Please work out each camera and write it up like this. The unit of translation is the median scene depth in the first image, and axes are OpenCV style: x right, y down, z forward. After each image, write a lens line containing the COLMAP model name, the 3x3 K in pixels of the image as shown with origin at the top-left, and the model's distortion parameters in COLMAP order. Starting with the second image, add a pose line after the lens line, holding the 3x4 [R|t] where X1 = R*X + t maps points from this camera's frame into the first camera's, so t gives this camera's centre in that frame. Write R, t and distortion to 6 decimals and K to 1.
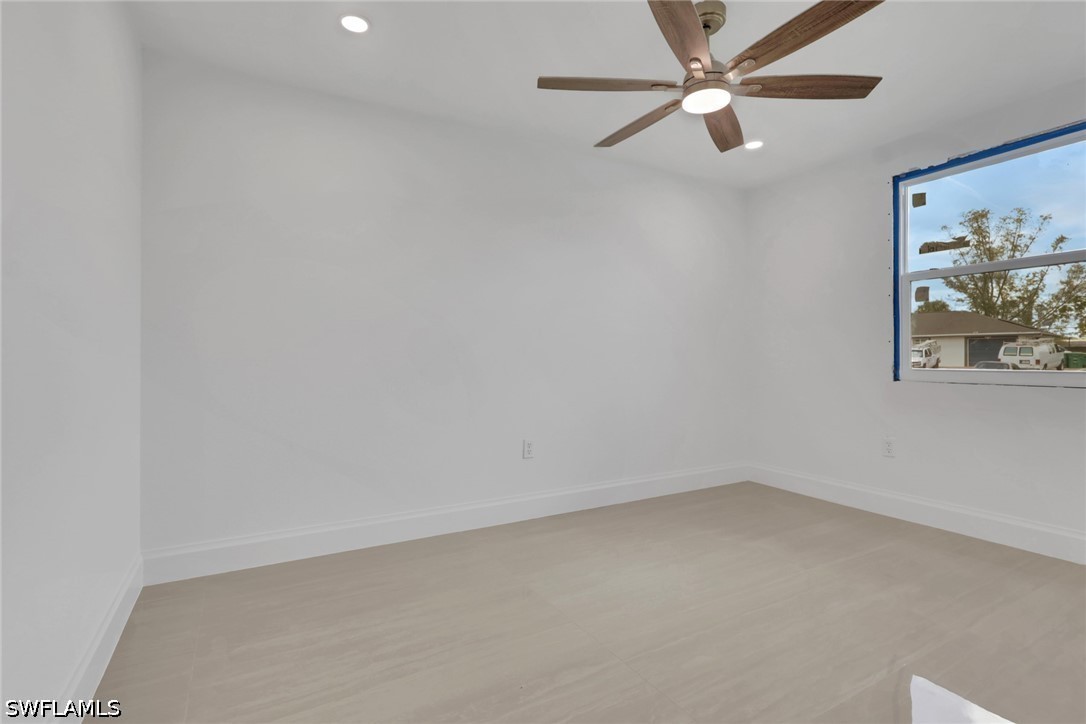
lens RADIAL K [[513.9, 0, 541.0], [0, 513.9, 370.1], [0, 0, 1]] dist [-0.001757, -0.000357]
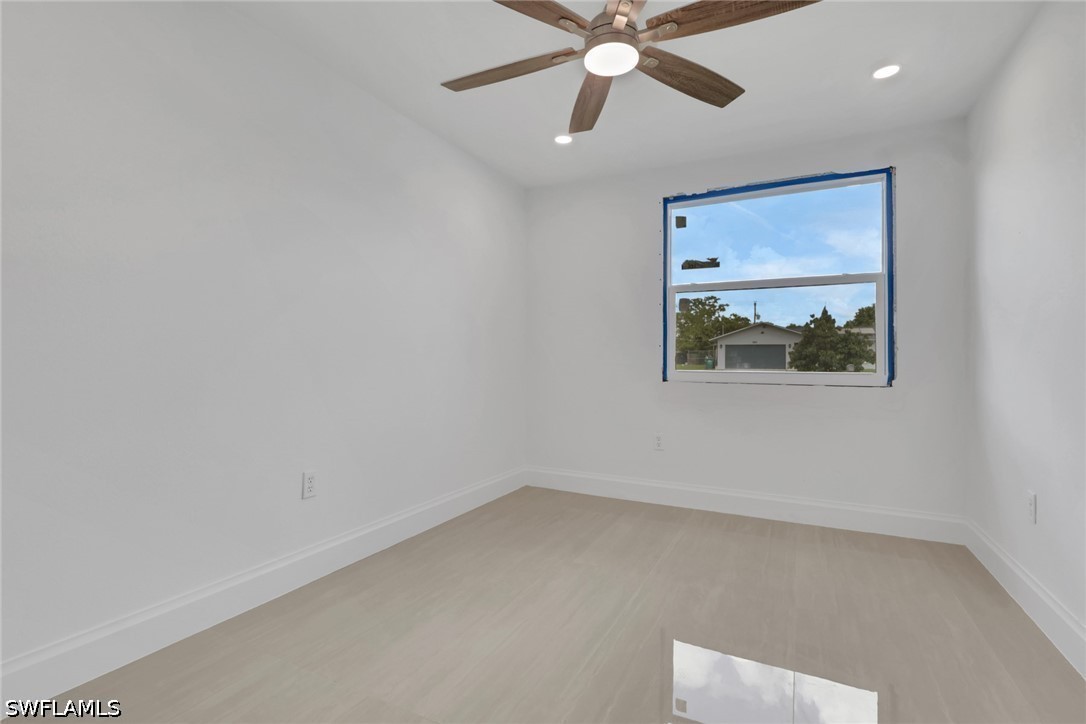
lens RADIAL K [[538.9, 0, 593.7], [0, 538.9, 361.8], [0, 0, 1]] dist [-0.001757, -0.000694]
pose [[0.839946, 0.004200, 0.542653, -0.077206], [0.006209, 0.999830, -0.017350, -0.002624], [-0.542634, 0.017943, 0.839778, 0.113242]]
